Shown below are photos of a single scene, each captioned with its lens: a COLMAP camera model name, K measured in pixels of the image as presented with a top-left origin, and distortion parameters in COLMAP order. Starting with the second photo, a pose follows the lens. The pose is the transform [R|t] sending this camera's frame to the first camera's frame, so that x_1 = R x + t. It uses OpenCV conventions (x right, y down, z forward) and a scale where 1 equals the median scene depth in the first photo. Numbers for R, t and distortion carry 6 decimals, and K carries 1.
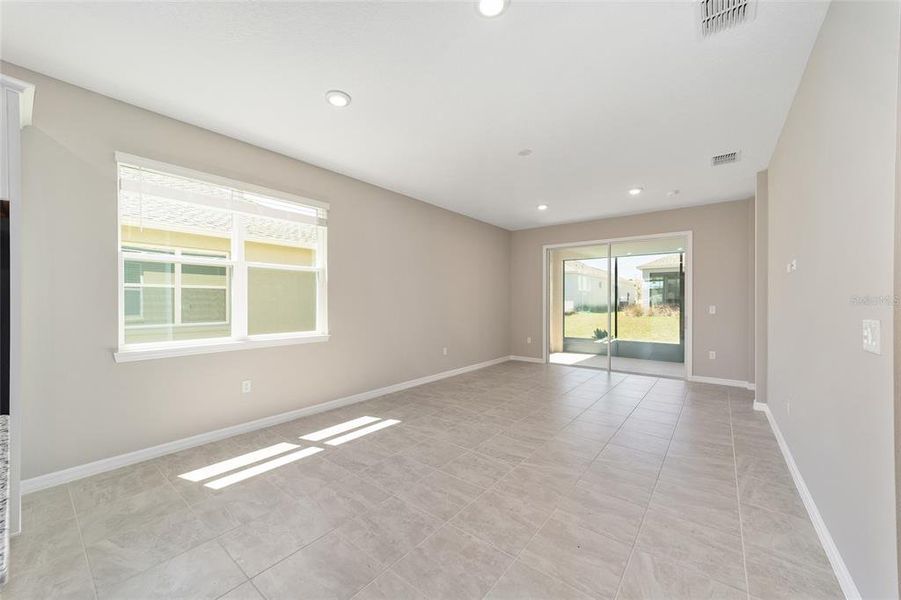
lens RADIAL K [[344.7, 0, 446.5], [0, 344.7, 303.3], [0, 0, 1]] dist [-0.015029, 0.006461]
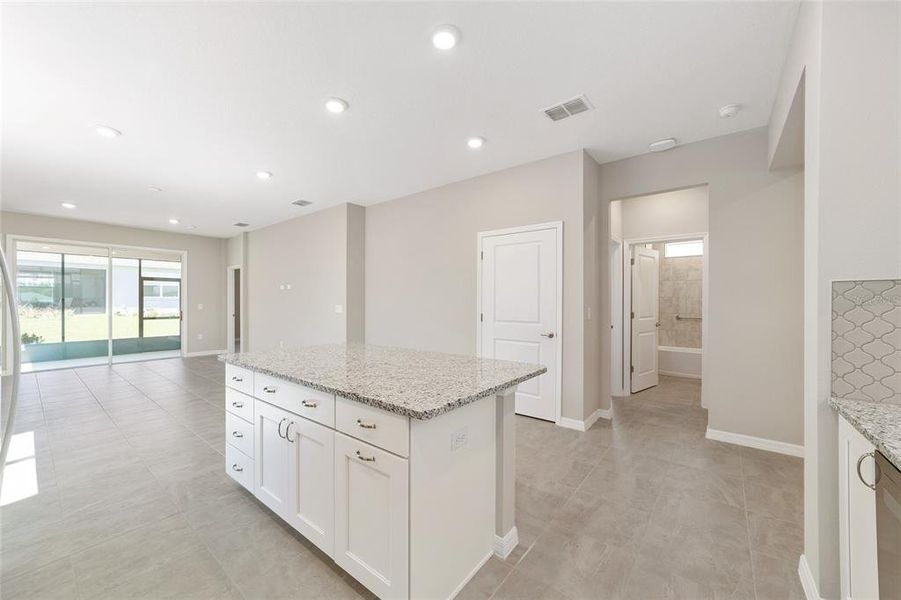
lens RADIAL K [[344.7, 0, 453.8], [0, 344.7, 300.3], [0, 0, 1]] dist [-0.015029, 0.006461]
pose [[-0.013392, 0.000401, 0.999910, -0.920842], [0.005724, 0.999984, -0.000324, -0.001871], [-0.999894, 0.005719, -0.013394, -0.110134]]
